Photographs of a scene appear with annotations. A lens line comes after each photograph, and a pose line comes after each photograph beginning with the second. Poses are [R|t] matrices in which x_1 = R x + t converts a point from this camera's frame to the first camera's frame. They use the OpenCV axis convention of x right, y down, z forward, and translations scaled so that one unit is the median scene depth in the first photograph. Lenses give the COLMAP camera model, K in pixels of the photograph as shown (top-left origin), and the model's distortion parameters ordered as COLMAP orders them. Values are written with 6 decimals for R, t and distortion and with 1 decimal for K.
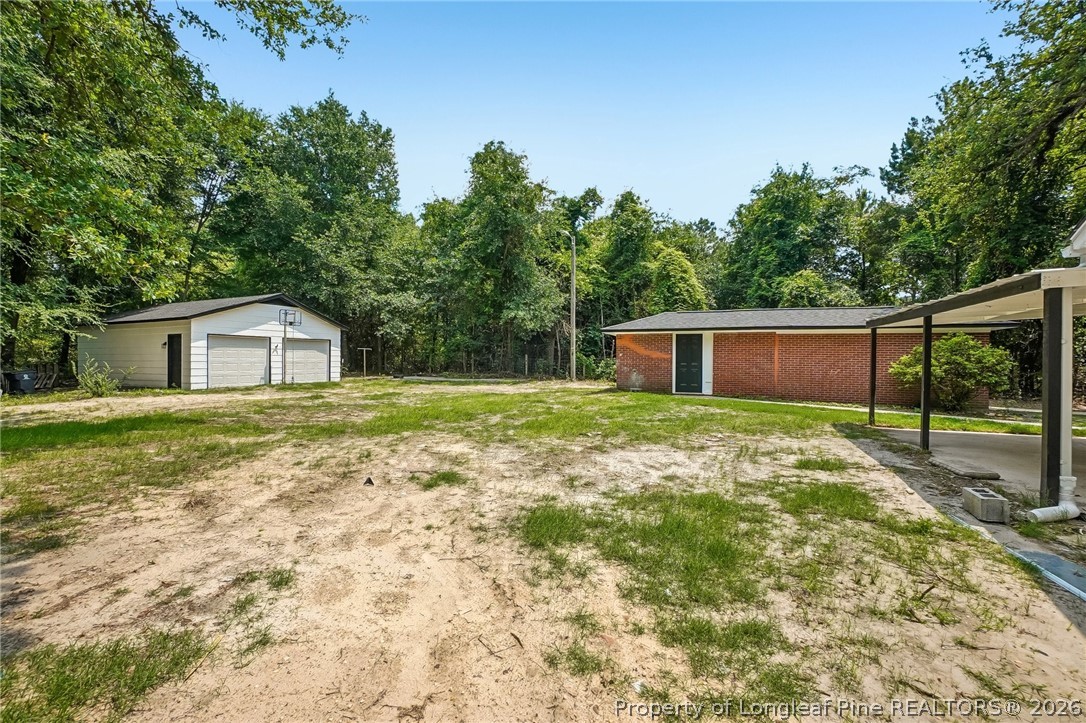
lens RADIAL K [[468.7, 0, 539.3], [0, 468.7, 360.4], [0, 0, 1]] dist [-0.021817, 0.001567]
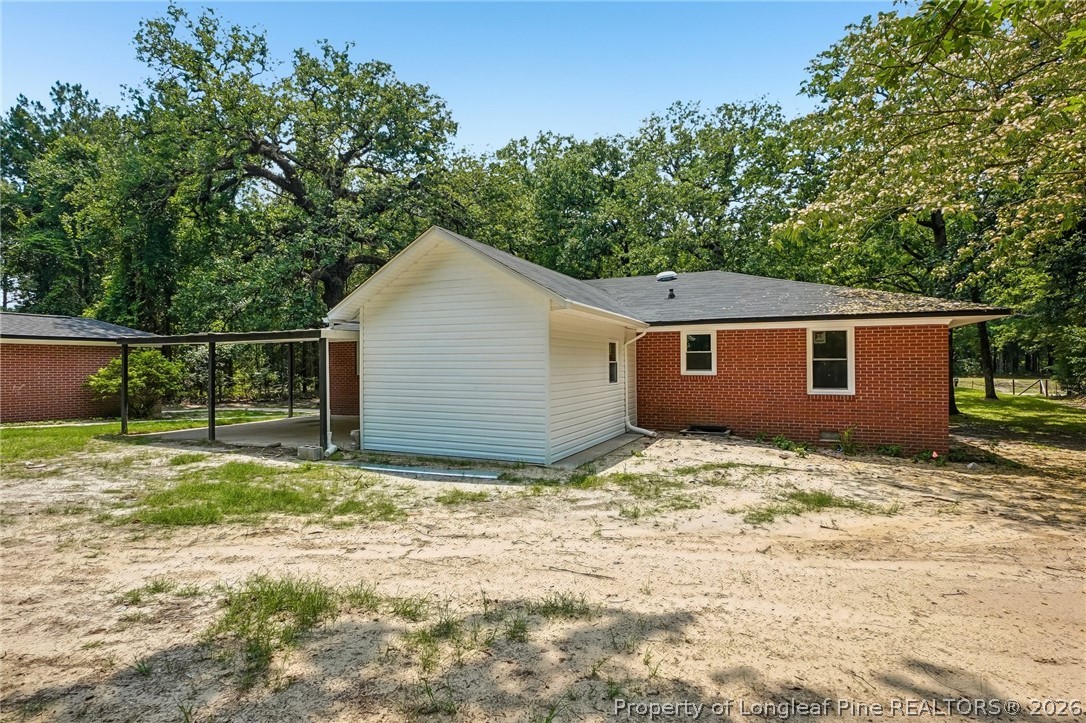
lens RADIAL K [[586.9, 0, 545.0], [0, 586.9, 356.1], [0, 0, 1]] dist [-0.003800, -0.000062]
pose [[-0.006723, 0.012885, 0.999894, -1.925722], [0.010042, 0.999867, -0.012817, -0.039039], [-0.999927, 0.009954, -0.006851, 0.099410]]
